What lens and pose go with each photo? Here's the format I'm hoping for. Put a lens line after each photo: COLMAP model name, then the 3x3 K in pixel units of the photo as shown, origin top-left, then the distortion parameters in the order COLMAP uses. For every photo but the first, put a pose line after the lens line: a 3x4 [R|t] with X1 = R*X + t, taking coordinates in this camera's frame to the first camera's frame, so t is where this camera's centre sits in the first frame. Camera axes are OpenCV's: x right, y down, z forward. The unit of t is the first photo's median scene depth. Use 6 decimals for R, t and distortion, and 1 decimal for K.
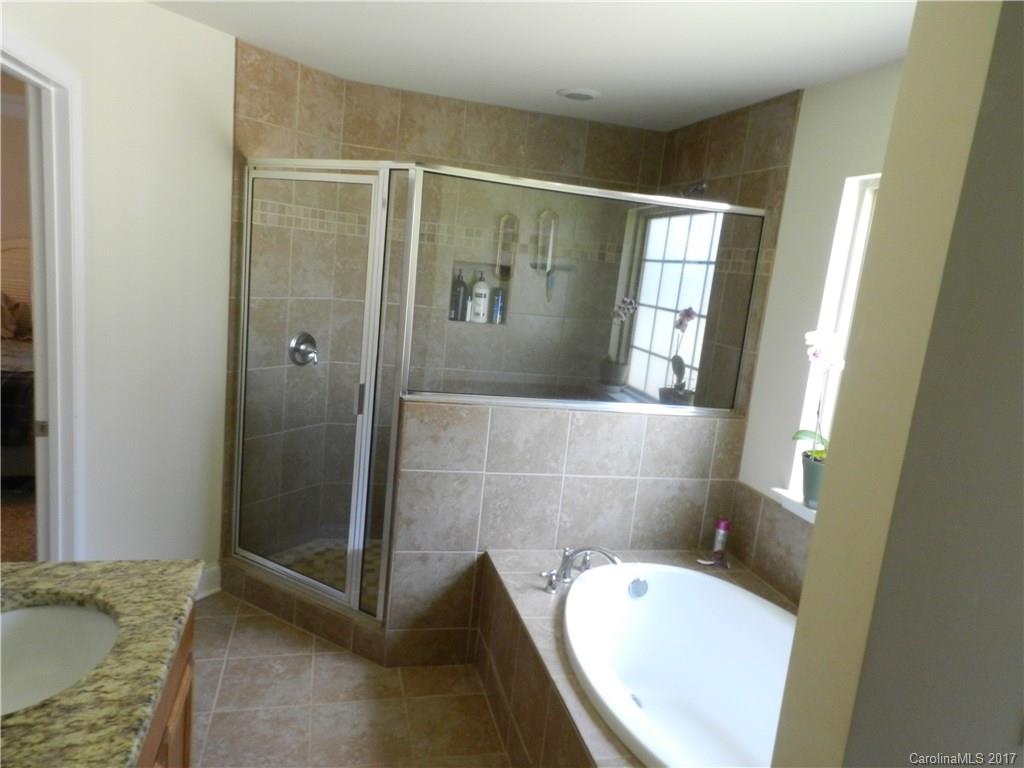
lens RADIAL K [[702.9, 0, 516.6], [0, 702.9, 385.9], [0, 0, 1]] dist [0.029801, -0.005606]
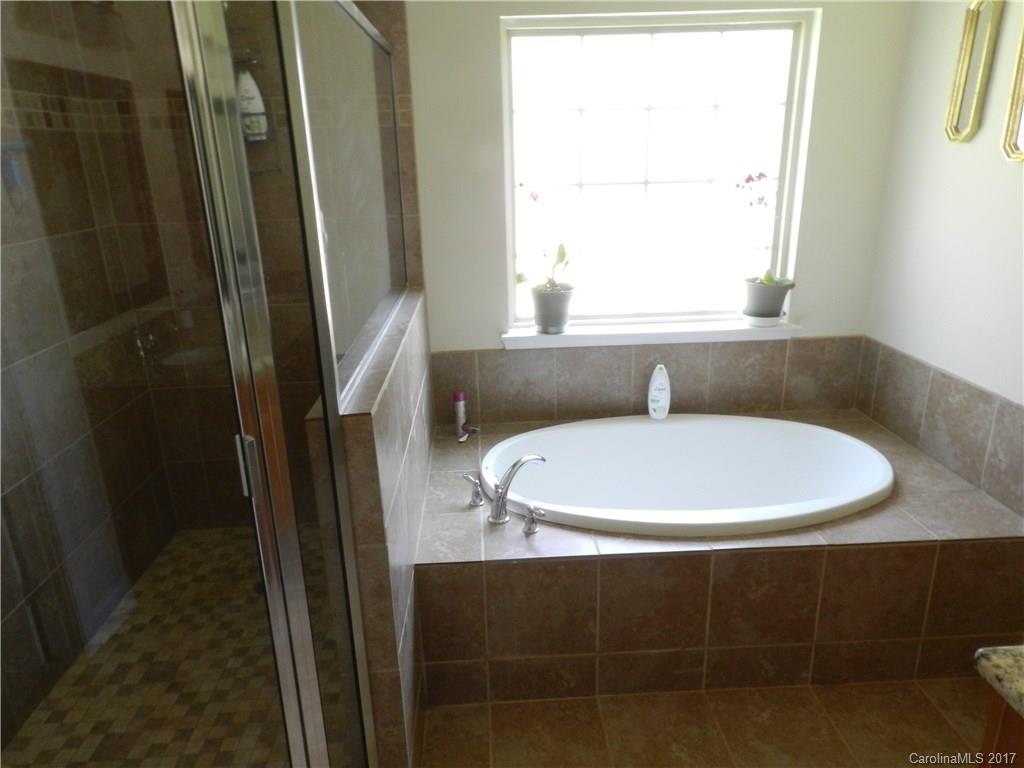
lens RADIAL K [[702.9, 0, 516.6], [0, 702.9, 385.9], [0, 0, 1]] dist [0.029801, -0.005606]
pose [[0.203073, -0.414089, 0.887295, -0.581092], [0.217862, 0.902569, 0.371356, -0.170042], [-0.954619, 0.117896, 0.273501, 0.692794]]
